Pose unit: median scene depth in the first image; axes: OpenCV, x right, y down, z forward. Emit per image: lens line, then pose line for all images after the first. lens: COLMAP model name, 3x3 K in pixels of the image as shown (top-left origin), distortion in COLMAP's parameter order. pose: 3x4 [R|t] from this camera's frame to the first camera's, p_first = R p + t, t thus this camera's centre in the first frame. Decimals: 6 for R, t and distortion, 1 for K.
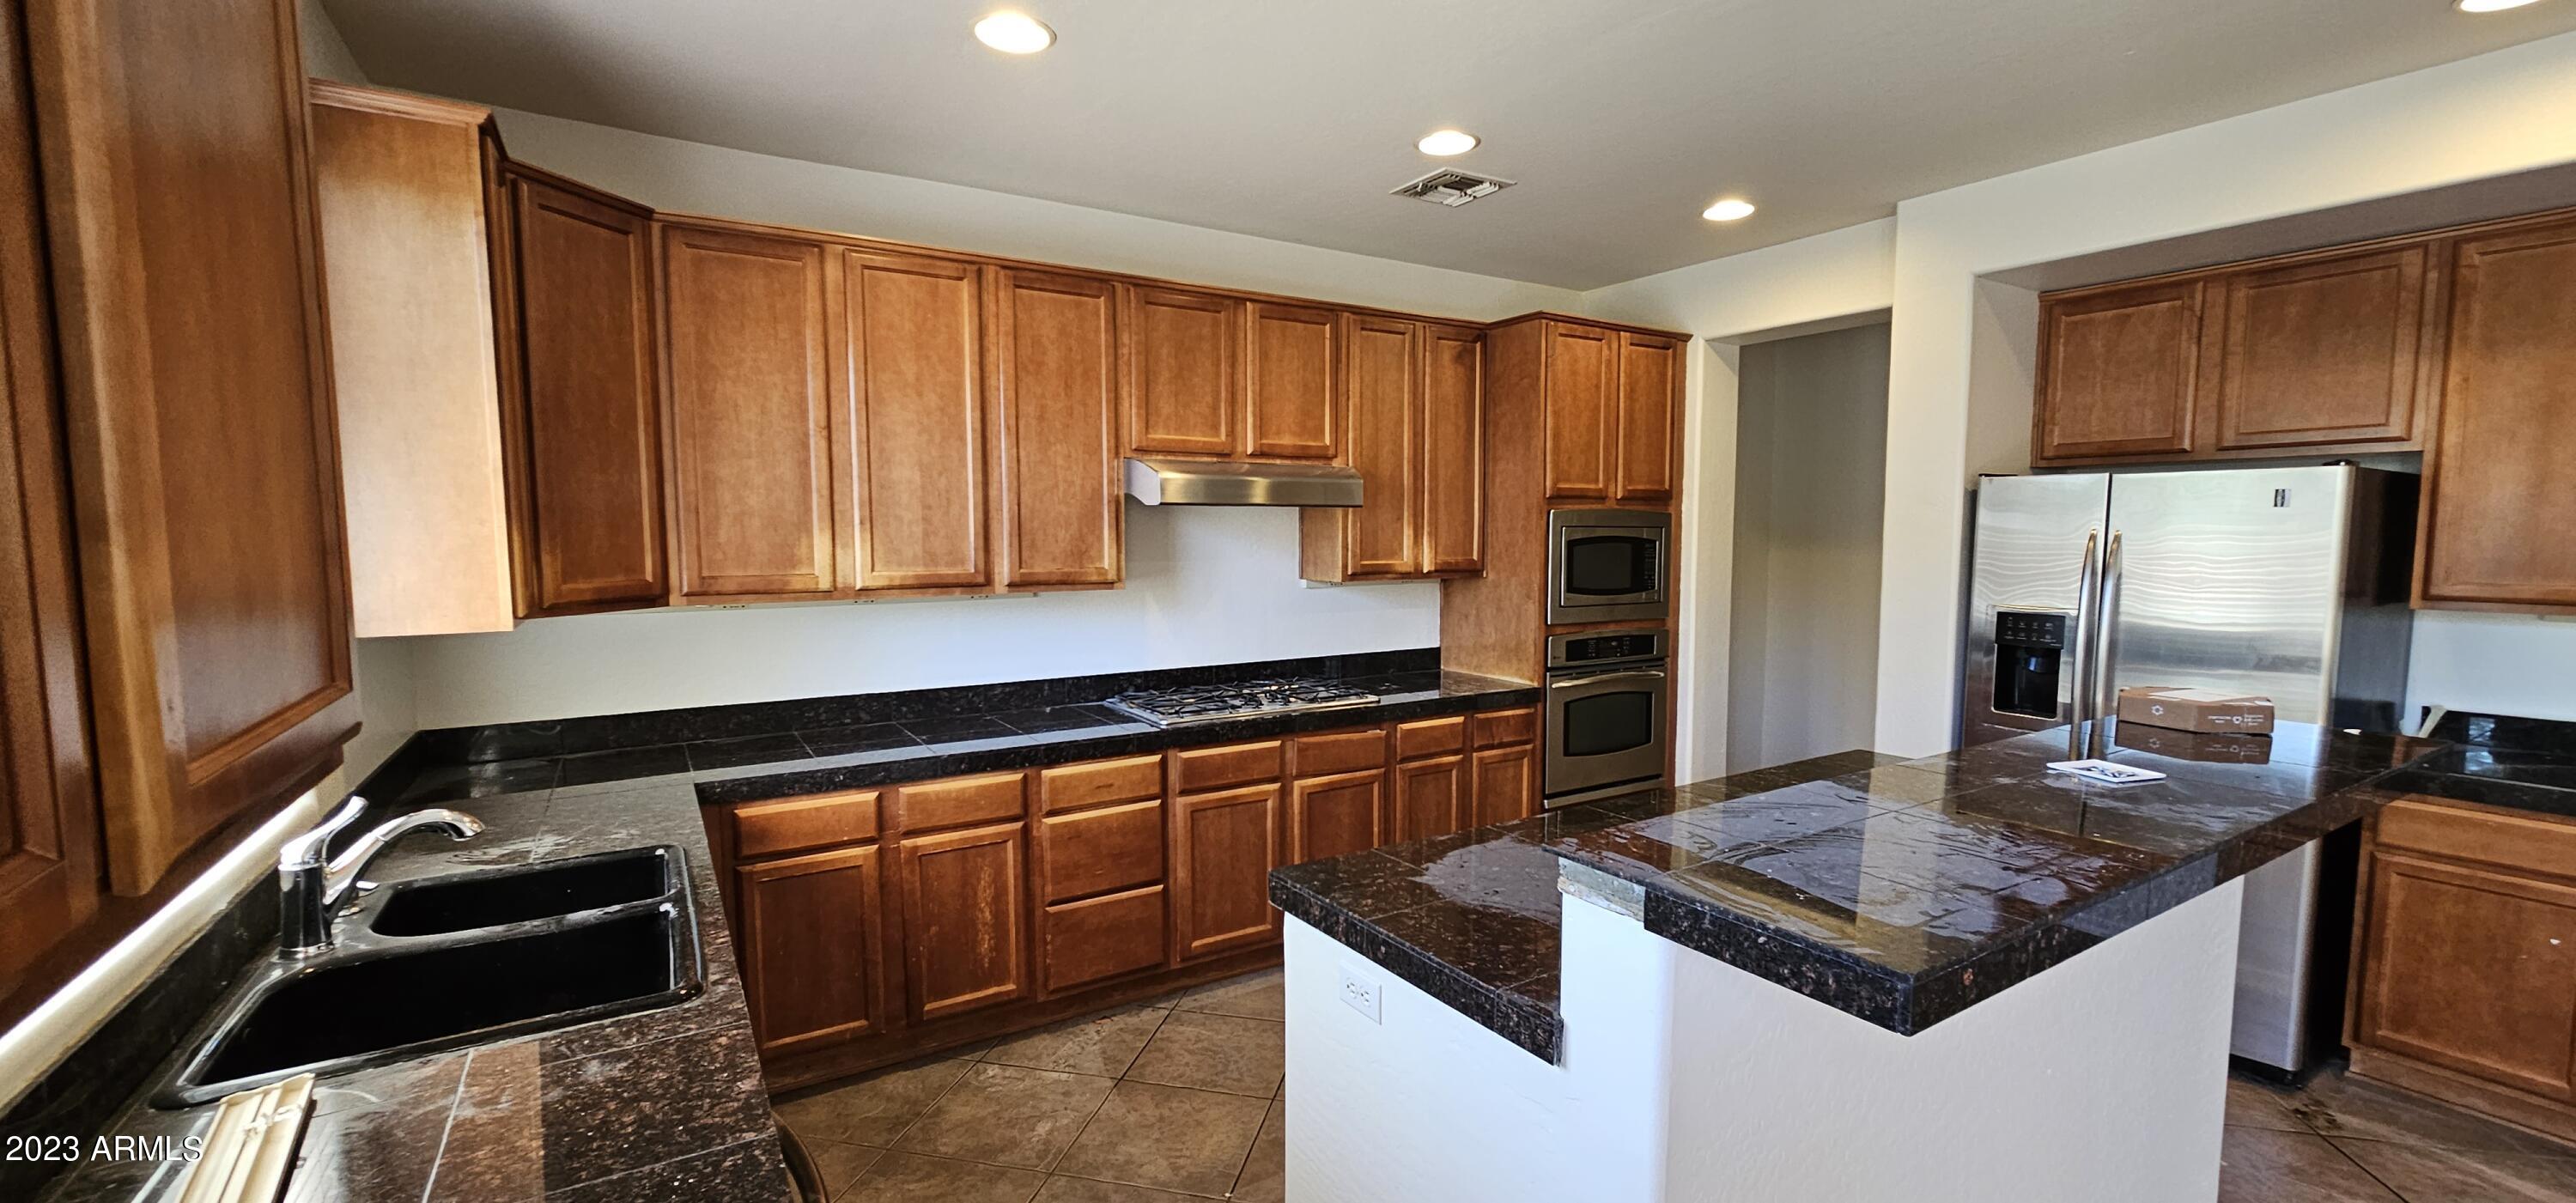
lens RADIAL K [[1043.3, 0, 1286.6], [0, 1043.3, 609.5], [0, 0, 1]] dist [0.000852, 0.000009]
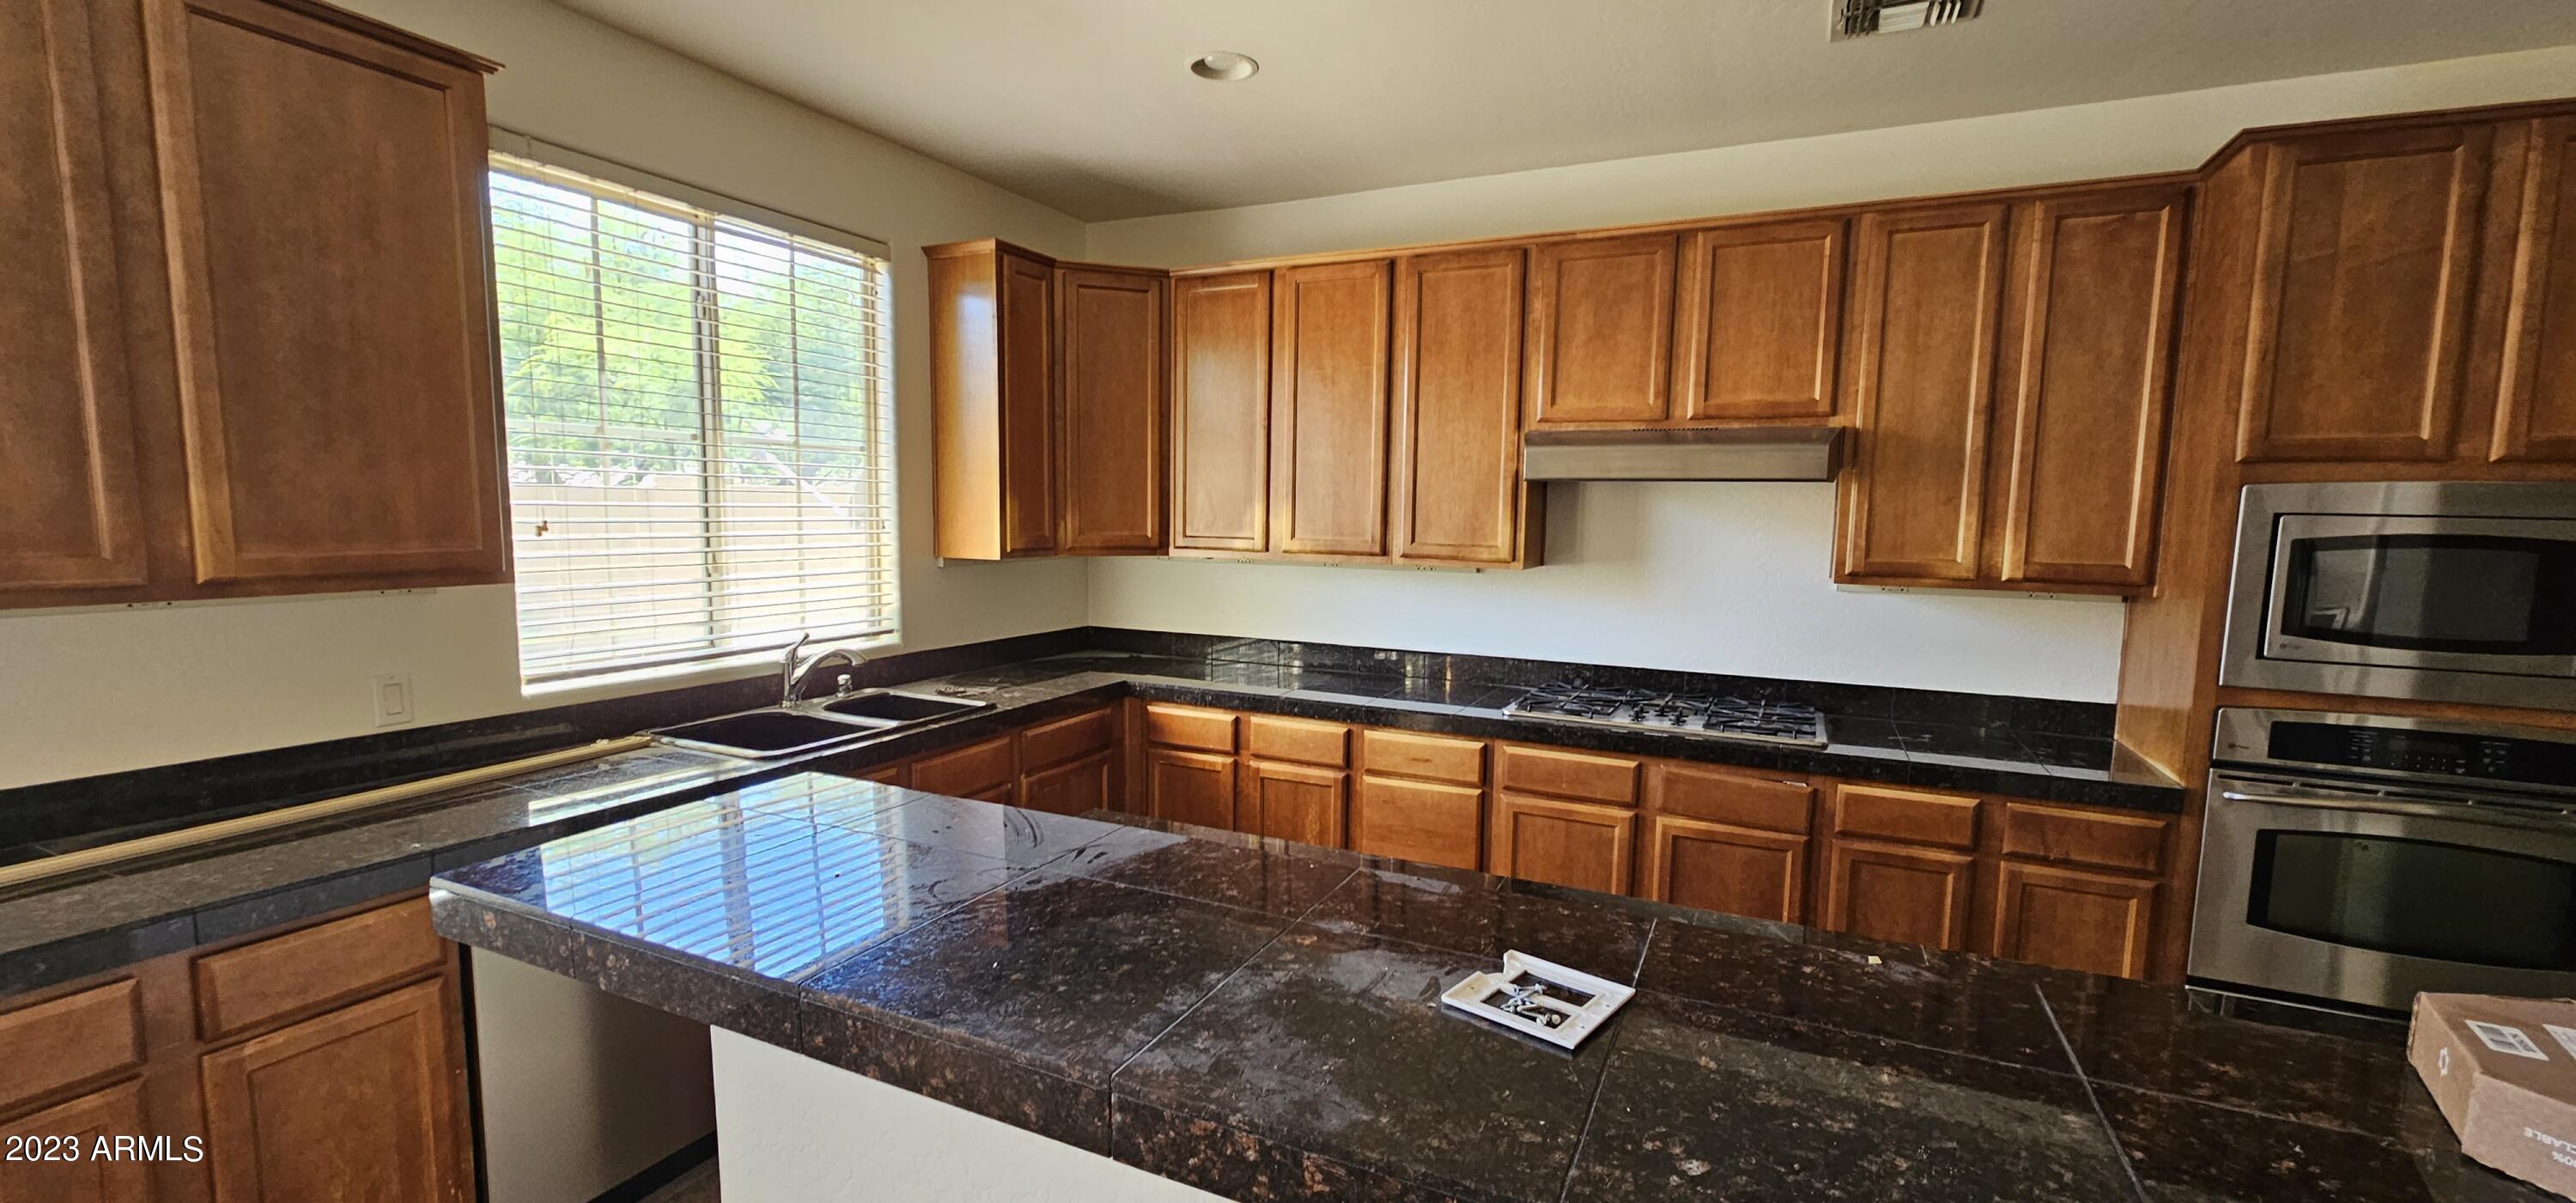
lens RADIAL K [[1043.3, 0, 1289.1], [0, 1043.3, 610.1], [0, 0, 1]] dist [0.000852, 0.000009]
pose [[0.540235, 0.100416, -0.835501, 0.538719], [-0.078862, 0.994527, 0.068537, -0.031812], [0.837811, 0.028863, 0.545198, 0.310710]]
